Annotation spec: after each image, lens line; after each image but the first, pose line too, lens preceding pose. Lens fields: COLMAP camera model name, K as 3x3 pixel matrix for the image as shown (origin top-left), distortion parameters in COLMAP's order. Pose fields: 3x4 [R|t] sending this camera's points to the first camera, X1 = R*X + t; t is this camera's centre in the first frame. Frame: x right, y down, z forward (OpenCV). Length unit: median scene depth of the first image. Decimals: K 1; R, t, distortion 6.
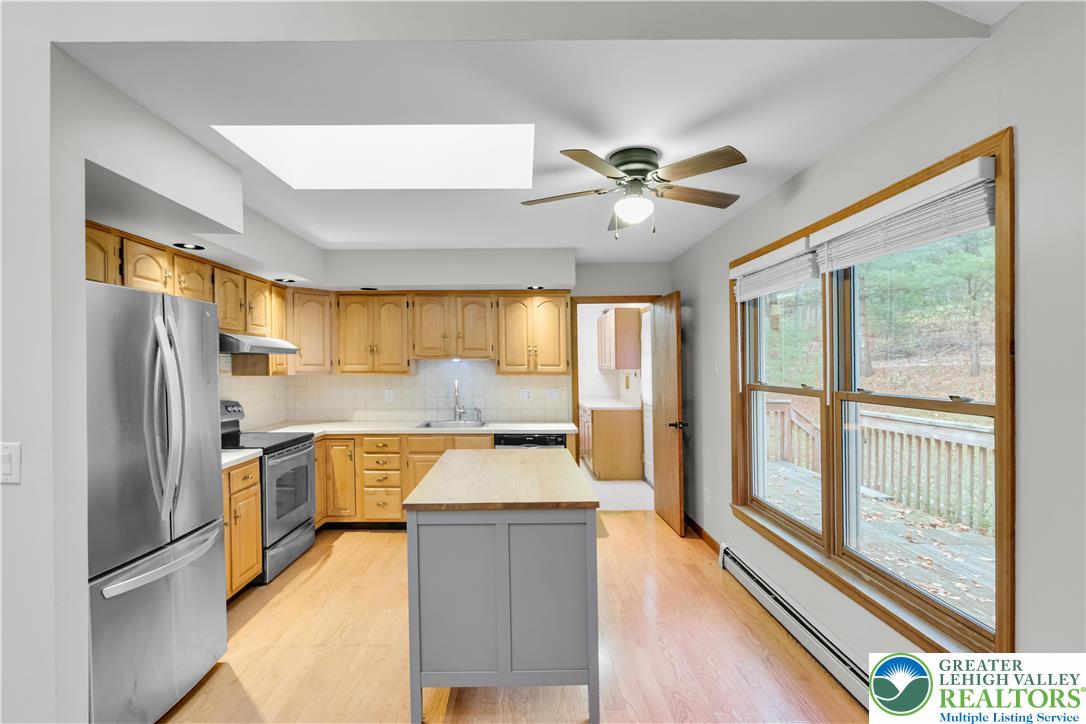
lens RADIAL K [[534.0, 0, 543.0], [0, 534.0, 362.0], [0, 0, 1]] dist [-0.000993, -0.000024]
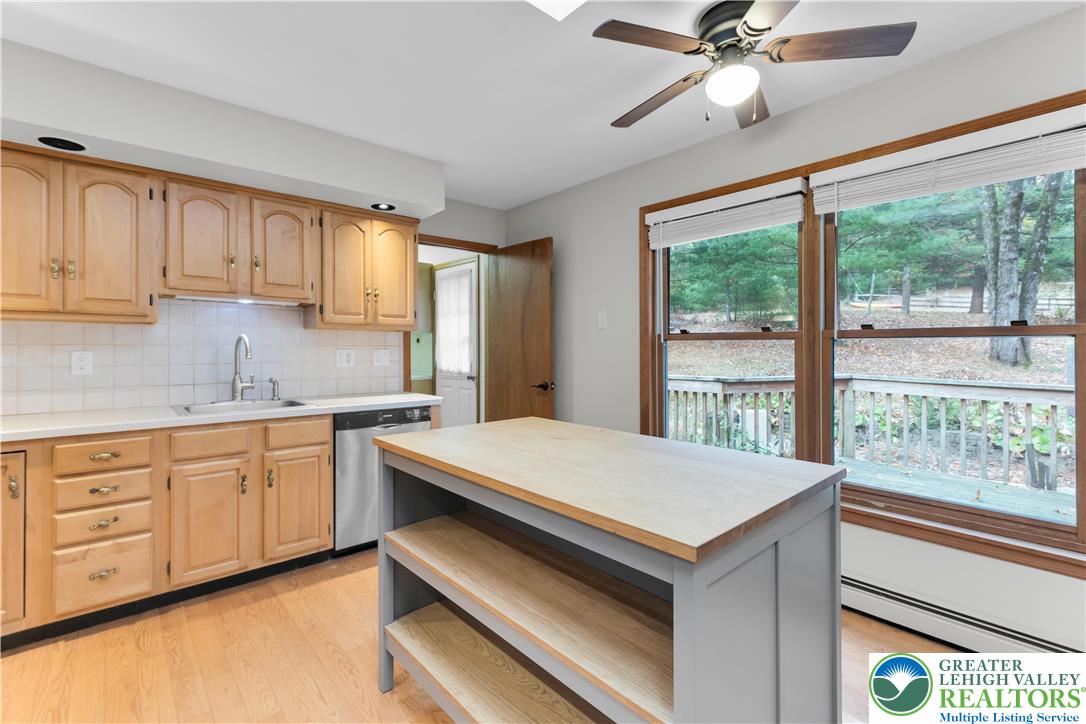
lens RADIAL K [[479.7, 0, 543.2], [0, 479.7, 342.7], [0, 0, 1]] dist [0.002467, 0.000619]
pose [[0.763085, 0.007251, 0.646257, -0.262349], [-0.001818, 0.999957, -0.009073, 0.049117], [-0.646296, 0.005748, 0.763066, 0.361014]]
